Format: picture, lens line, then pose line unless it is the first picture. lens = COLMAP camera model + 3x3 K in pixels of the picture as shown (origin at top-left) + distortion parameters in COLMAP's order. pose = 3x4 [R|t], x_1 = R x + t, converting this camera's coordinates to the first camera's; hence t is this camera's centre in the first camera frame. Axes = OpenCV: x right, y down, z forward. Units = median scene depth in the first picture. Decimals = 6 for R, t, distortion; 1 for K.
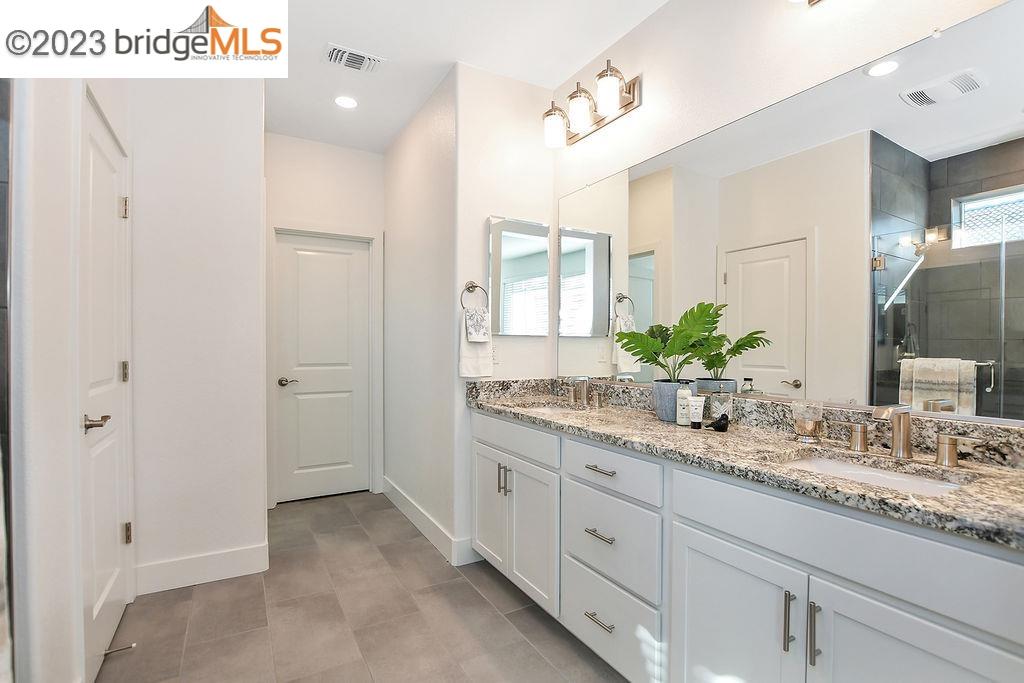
lens RADIAL K [[482.5, 0, 505.7], [0, 482.5, 345.0], [0, 0, 1]] dist [-0.032405, 0.005060]
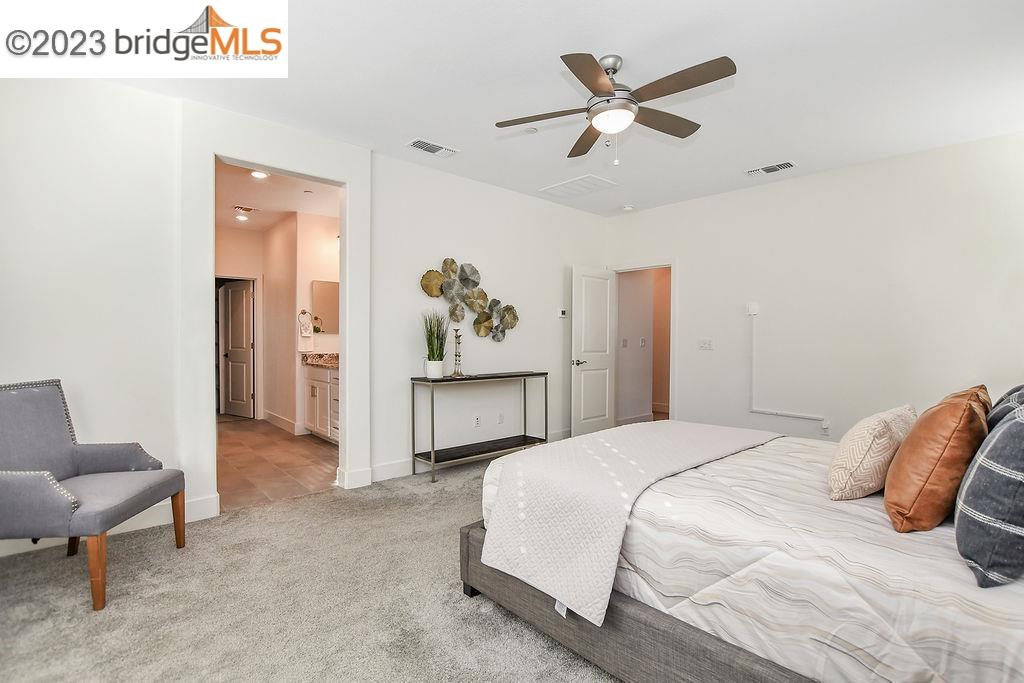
lens RADIAL K [[482.5, 0, 510.9], [0, 482.5, 343.0], [0, 0, 1]] dist [-0.032405, 0.005060]
pose [[0.977278, -0.009595, 0.211744, 0.399632], [0.008462, 0.999945, 0.006254, 0.018600], [-0.211792, -0.004320, 0.977305, -1.400881]]
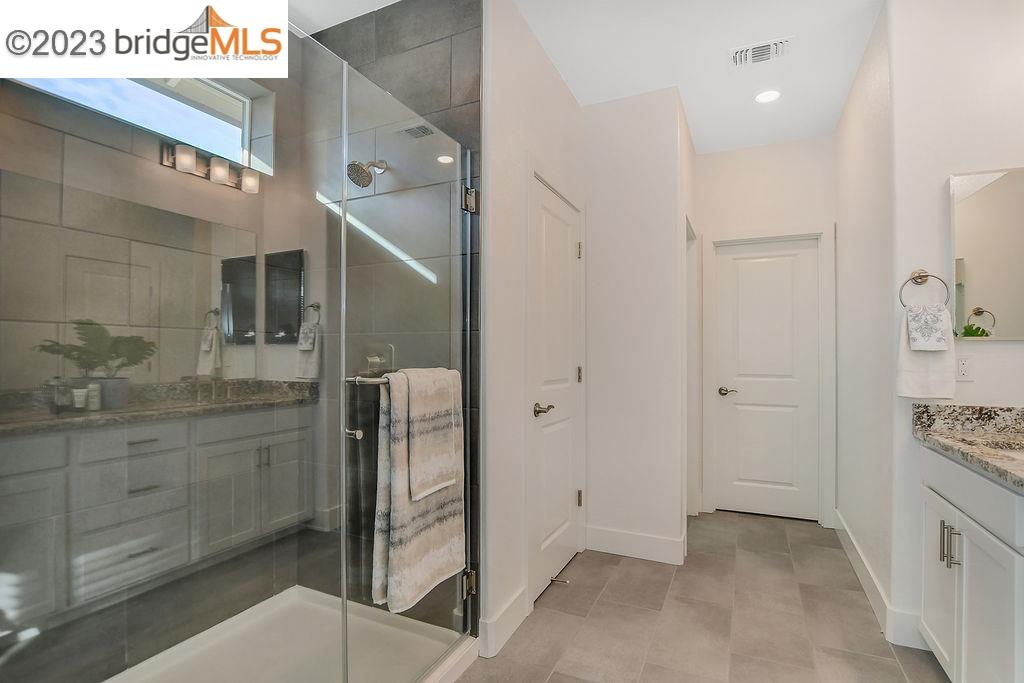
lens RADIAL K [[482.5, 0, 505.6], [0, 482.5, 347.6], [0, 0, 1]] dist [-0.032405, 0.005060]
pose [[0.571965, -0.010608, -0.820209, 0.160260], [-0.003421, 0.999877, -0.015317, 0.002424], [0.820271, 0.011567, 0.571859, 0.057969]]
